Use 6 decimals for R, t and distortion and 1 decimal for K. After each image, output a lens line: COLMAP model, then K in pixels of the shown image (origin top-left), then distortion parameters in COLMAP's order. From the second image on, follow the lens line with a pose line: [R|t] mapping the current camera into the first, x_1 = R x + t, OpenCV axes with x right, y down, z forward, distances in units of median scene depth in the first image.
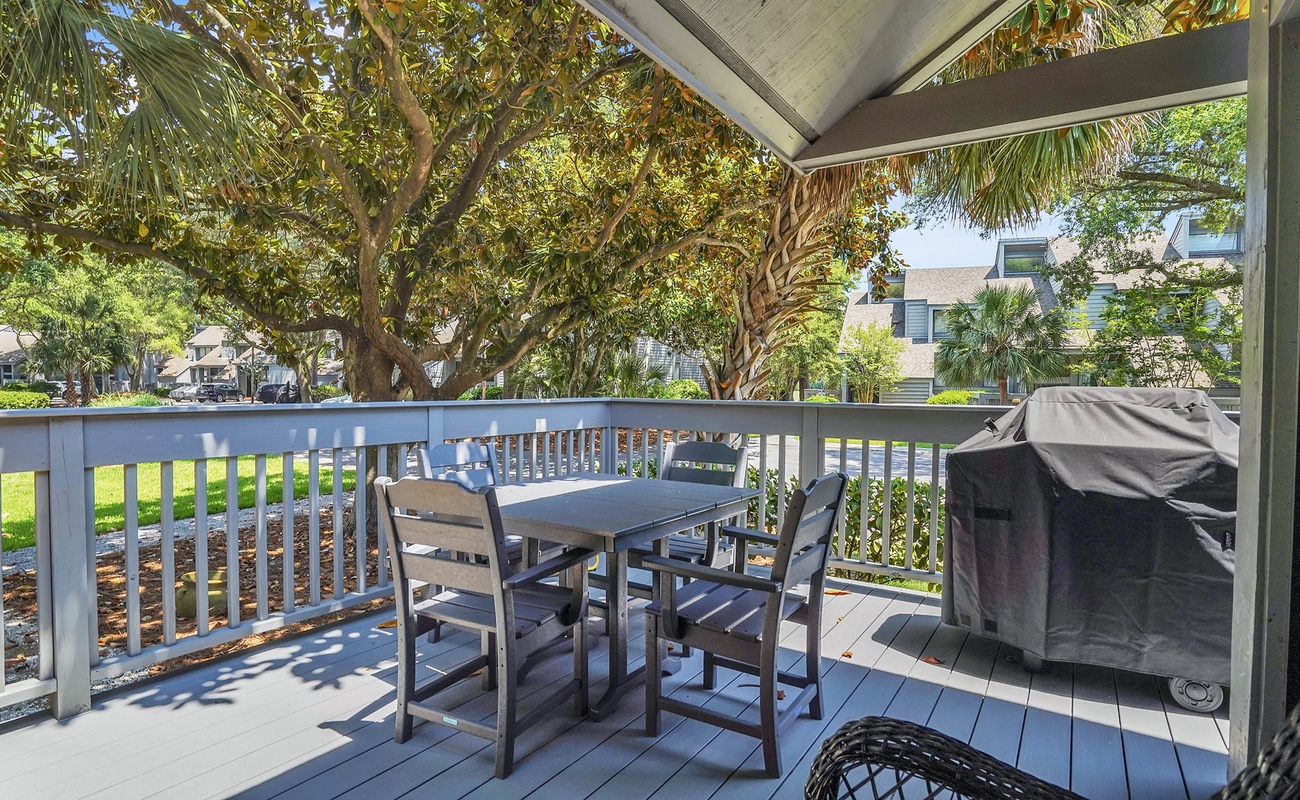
lens RADIAL K [[657.7, 0, 644.2], [0, 657.7, 402.5], [0, 0, 1]] dist [-0.059384, 0.026803]
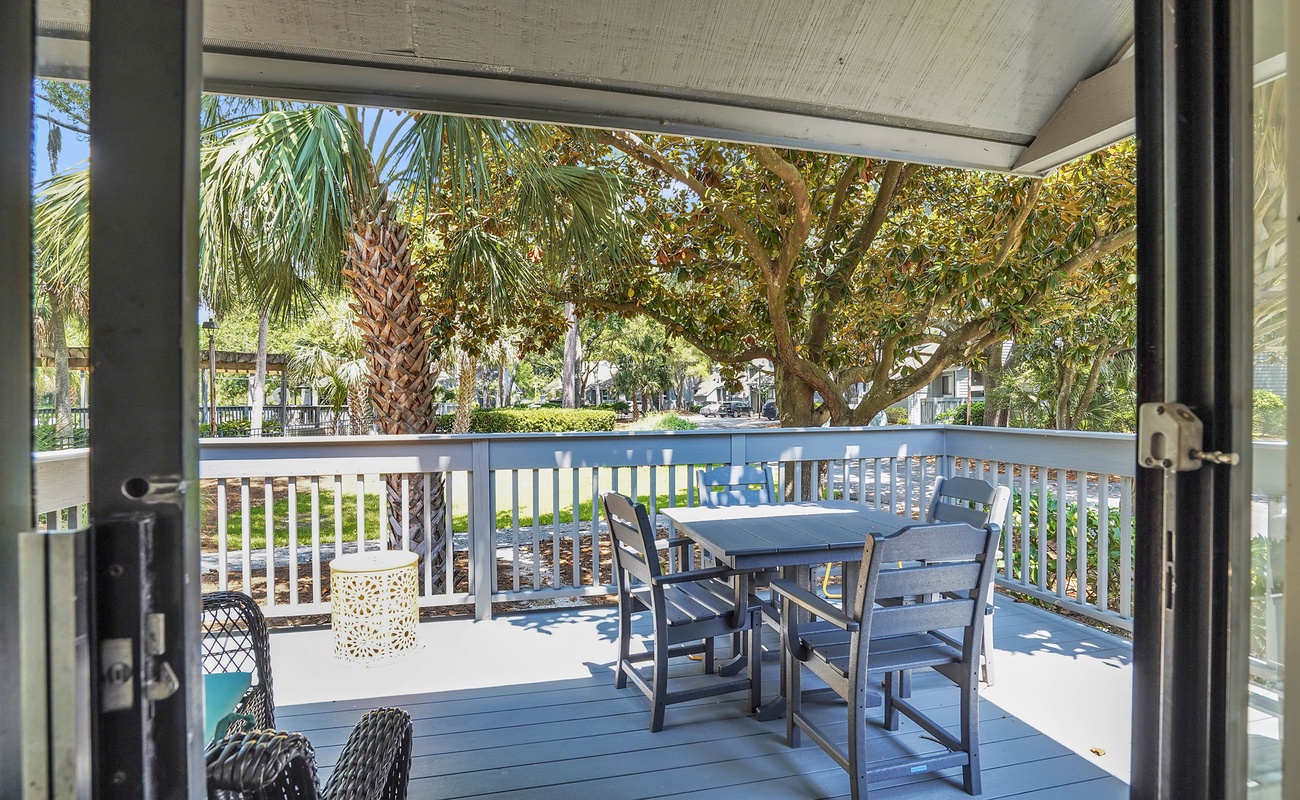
lens RADIAL K [[657.7, 0, 644.2], [0, 657.7, 402.5], [0, 0, 1]] dist [-0.059384, 0.026803]
pose [[0.742112, -0.010446, -0.670195, 0.134013], [-0.005220, 0.999758, -0.021362, -0.009306], [0.670256, 0.019352, 0.741878, 0.003515]]
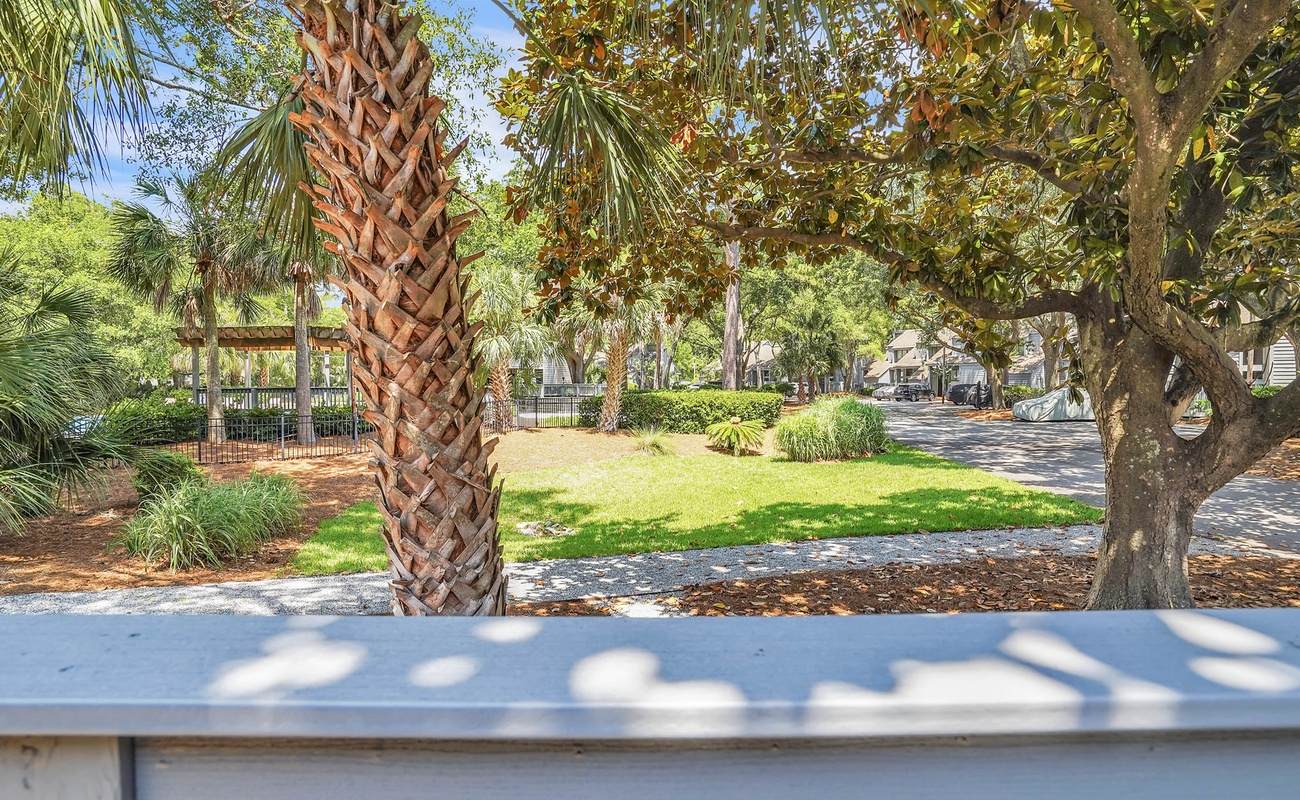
lens RADIAL K [[657.7, 0, 644.2], [0, 657.7, 402.5], [0, 0, 1]] dist [-0.059384, 0.026803]
pose [[0.560786, 0.014995, -0.827825, -0.162283], [-0.013301, 0.999870, 0.009100, -0.016653], [0.827854, 0.005908, 0.560912, 0.250053]]
